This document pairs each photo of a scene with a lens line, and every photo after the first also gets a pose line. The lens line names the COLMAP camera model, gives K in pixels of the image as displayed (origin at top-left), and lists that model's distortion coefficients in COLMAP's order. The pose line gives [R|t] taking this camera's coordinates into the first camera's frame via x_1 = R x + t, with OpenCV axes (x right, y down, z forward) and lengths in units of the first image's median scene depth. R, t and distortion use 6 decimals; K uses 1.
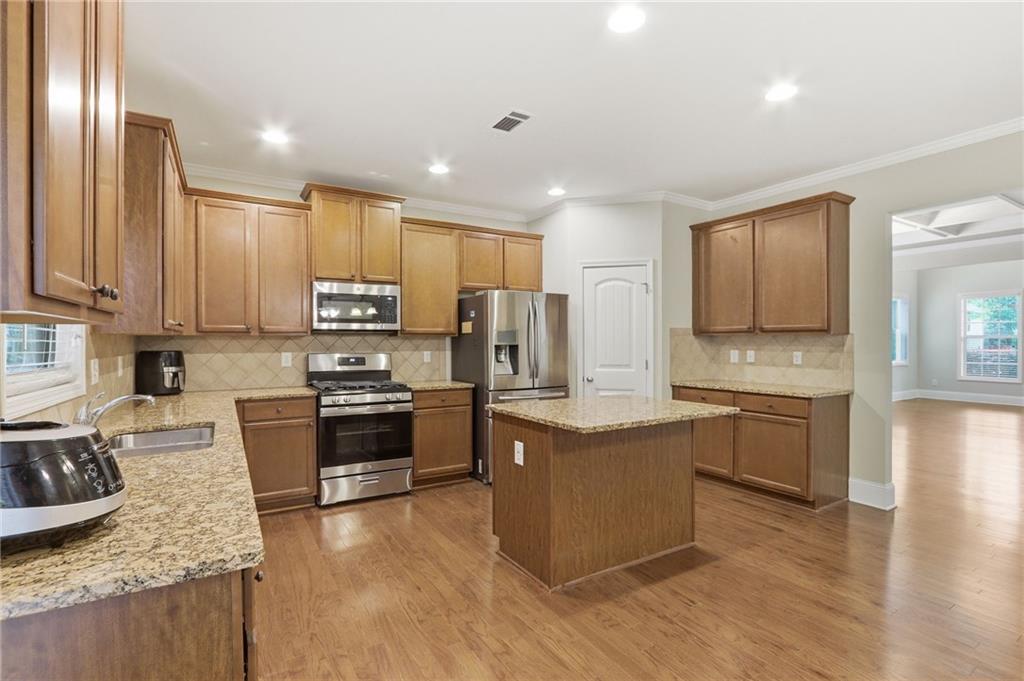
lens RADIAL K [[481.4, 0, 504.5], [0, 481.4, 339.1], [0, 0, 1]] dist [-0.014469, 0.000384]
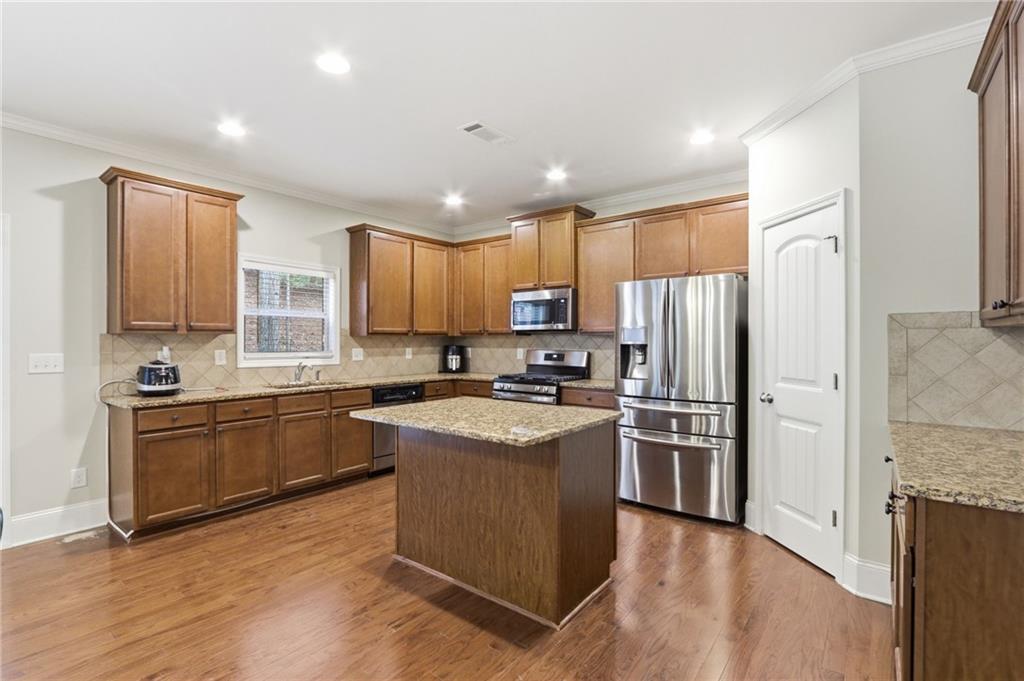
lens RADIAL K [[481.4, 0, 503.7], [0, 481.4, 337.6], [0, 0, 1]] dist [-0.014469, 0.000384]
pose [[0.354650, -0.003880, -0.934991, 0.760243], [0.004446, 0.999987, -0.002463, 0.001341], [0.934989, -0.003284, 0.354662, 0.499382]]
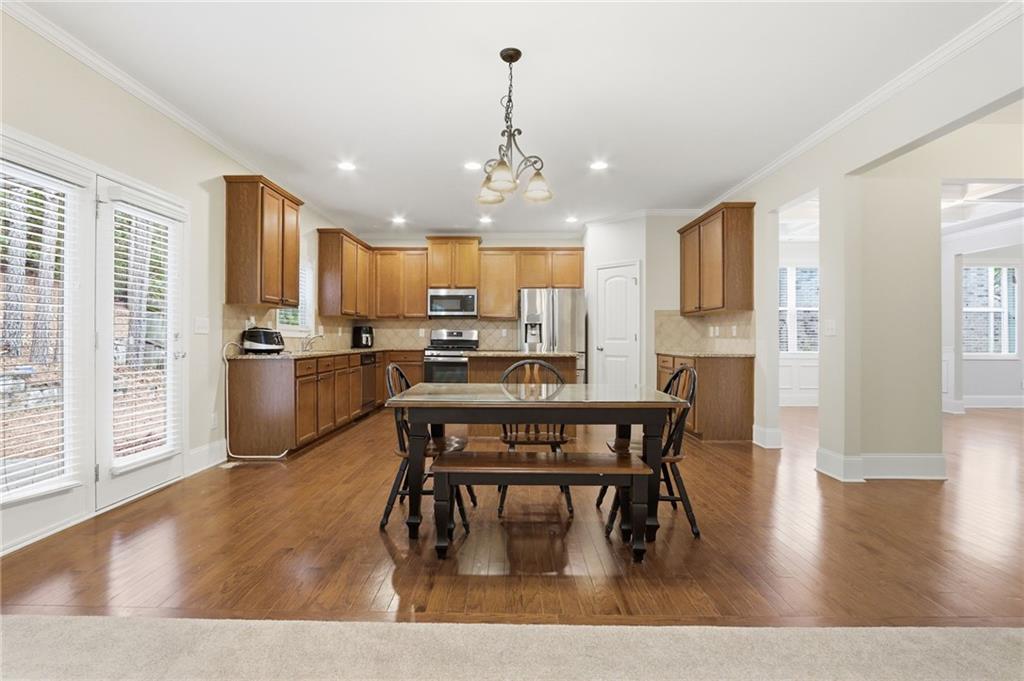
lens RADIAL K [[481.4, 0, 504.5], [0, 481.4, 334.6], [0, 0, 1]] dist [-0.014469, 0.000384]
pose [[0.851189, -0.000369, -0.524860, 0.779526], [-0.002135, 0.999989, -0.004166, 0.057123], [0.524855, 0.004667, 0.851179, -0.395643]]
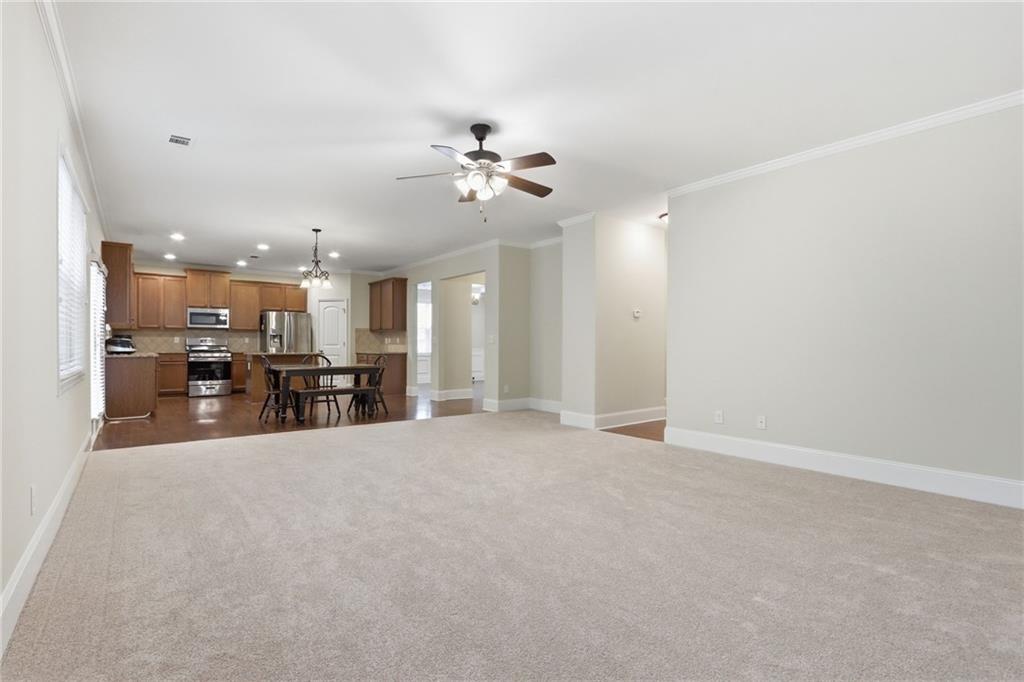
lens RADIAL K [[481.4, 0, 504.0], [0, 481.4, 343.1], [0, 0, 1]] dist [-0.014469, 0.000384]
pose [[0.993287, 0.004527, 0.115587, 0.890431], [-0.004416, 0.999990, -0.001218, 0.054131], [-0.115591, 0.000699, 0.993297, -1.556859]]
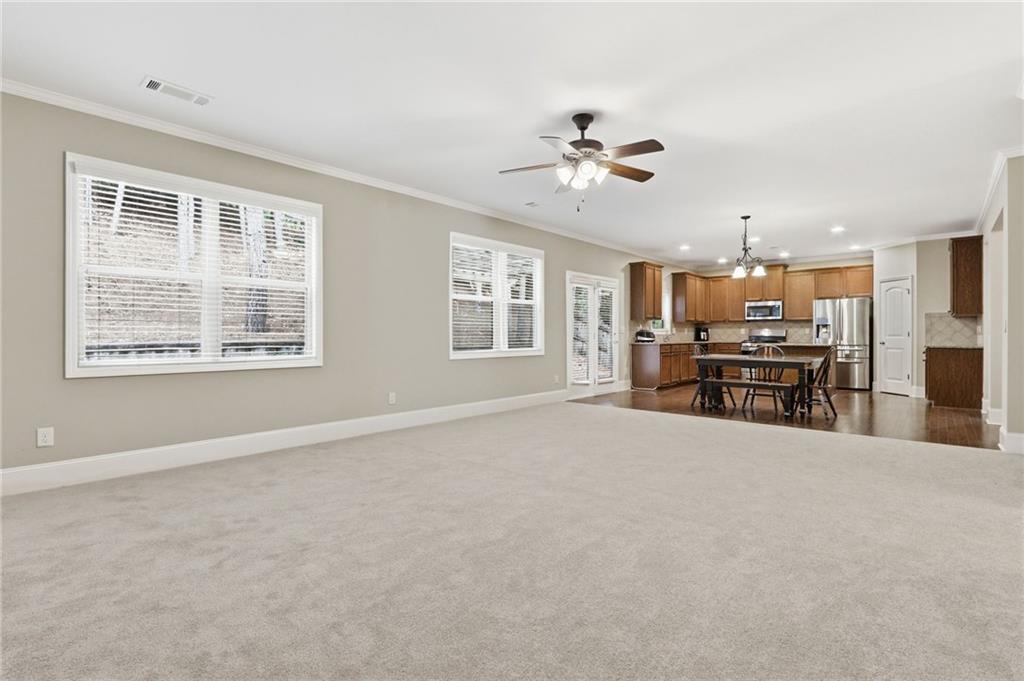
lens RADIAL K [[481.4, 0, 502.8], [0, 481.4, 333.1], [0, 0, 1]] dist [-0.014469, 0.000384]
pose [[0.287990, -0.001592, -0.957632, 1.750465], [0.000774, 0.999999, -0.001429, 0.056007], [0.957633, -0.000330, 0.287991, -1.074751]]
